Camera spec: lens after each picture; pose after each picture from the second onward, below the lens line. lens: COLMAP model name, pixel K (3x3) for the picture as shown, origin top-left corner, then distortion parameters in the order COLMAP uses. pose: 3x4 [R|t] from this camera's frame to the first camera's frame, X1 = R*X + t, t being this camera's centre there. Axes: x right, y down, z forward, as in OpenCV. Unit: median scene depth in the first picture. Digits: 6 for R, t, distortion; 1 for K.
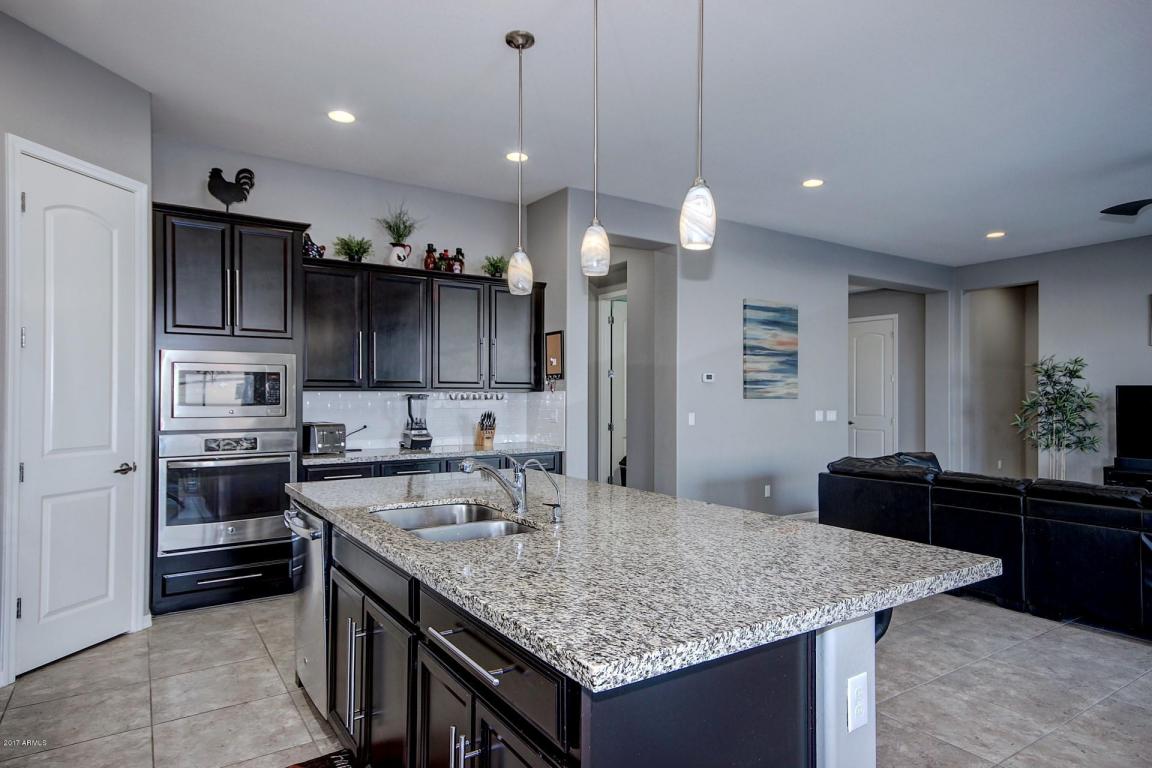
lens RADIAL K [[665.5, 0, 592.8], [0, 665.5, 387.7], [0, 0, 1]] dist [0.020902, 0.000668]
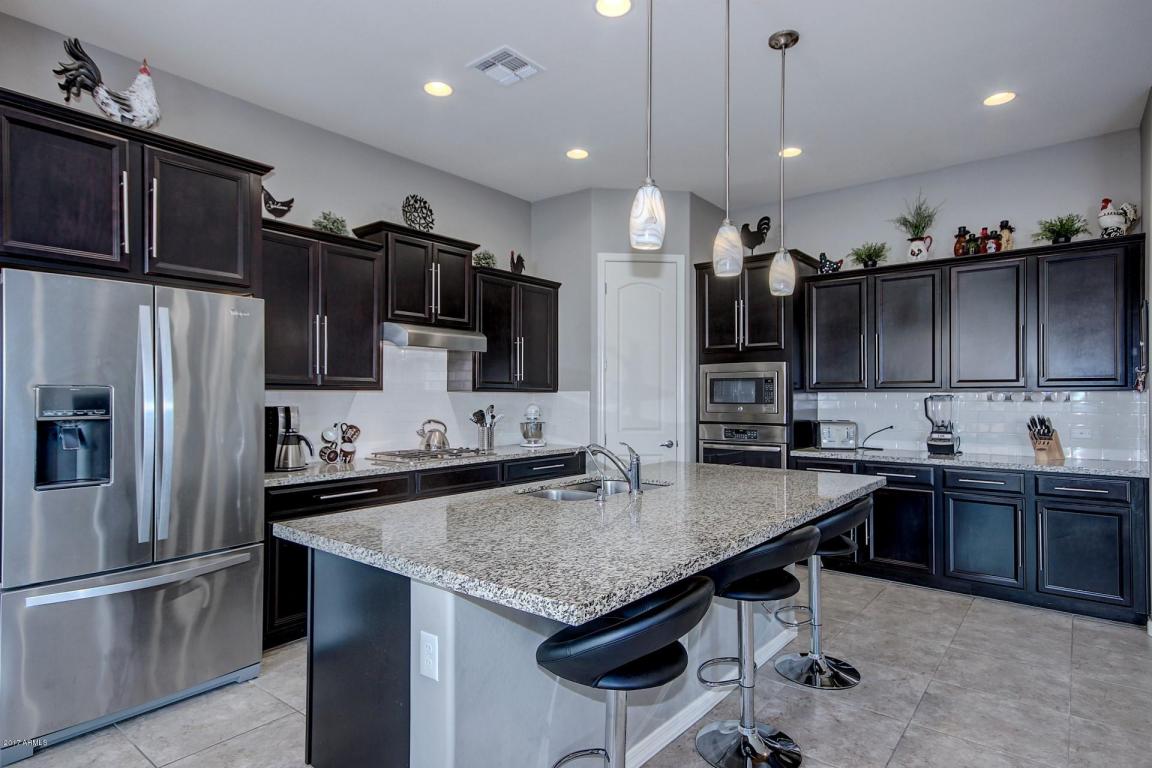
lens RADIAL K [[635.7, 0, 578.3], [0, 635.7, 394.4], [0, 0, 1]] dist [0.019324, 0.000520]
pose [[0.283811, -0.004319, -0.958870, 0.464659], [0.013139, 0.999913, -0.000615, 0.003171], [0.958790, -0.012424, 0.283843, 0.279793]]
